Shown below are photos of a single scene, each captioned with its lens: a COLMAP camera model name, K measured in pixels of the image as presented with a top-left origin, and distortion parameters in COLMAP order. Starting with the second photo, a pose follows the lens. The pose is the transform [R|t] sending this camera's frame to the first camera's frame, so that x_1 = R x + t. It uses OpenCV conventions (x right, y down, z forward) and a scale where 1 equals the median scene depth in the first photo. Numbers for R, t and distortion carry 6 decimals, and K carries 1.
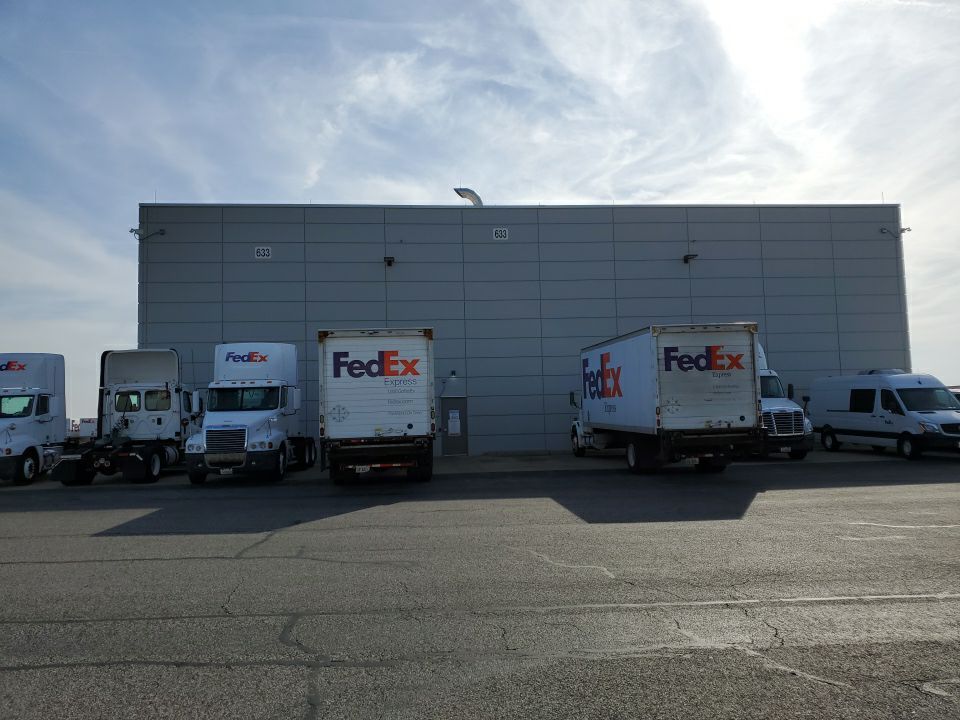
lens RADIAL K [[745.3, 0, 490.7], [0, 745.3, 352.9], [0, 0, 1]] dist [0.083134, -0.095829]
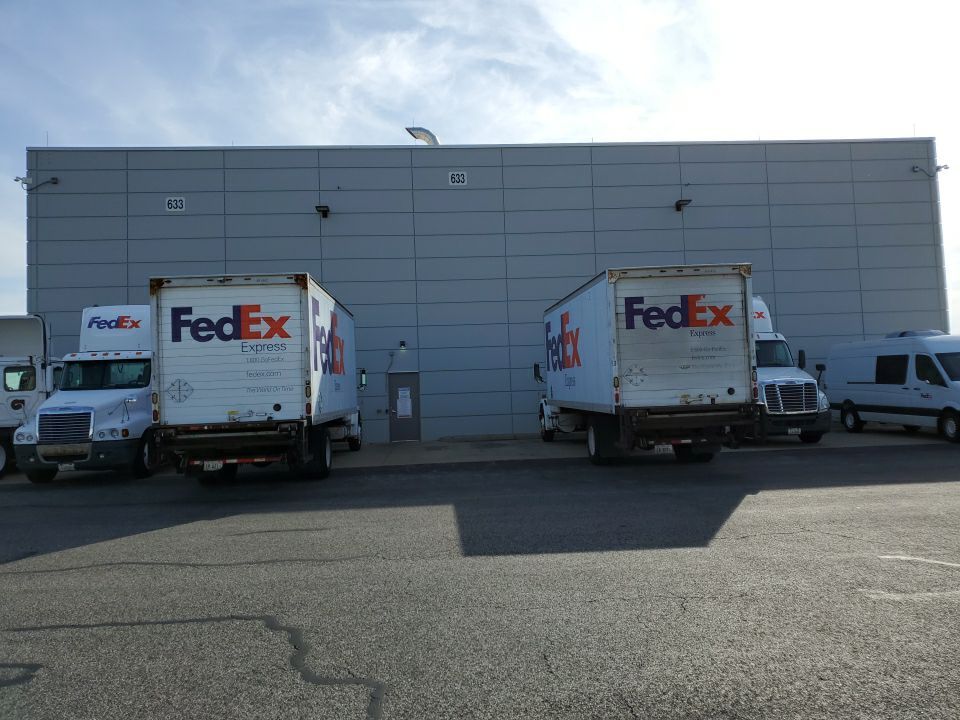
lens RADIAL K [[738.0, 0, 496.2], [0, 738.0, 343.0], [0, 0, 1]] dist [0.046969, -0.006064]
pose [[0.999644, -0.011700, -0.023991, 0.105840], [0.011978, 0.999862, 0.011472, 0.024534], [0.023853, -0.011755, 0.999646, 0.229070]]
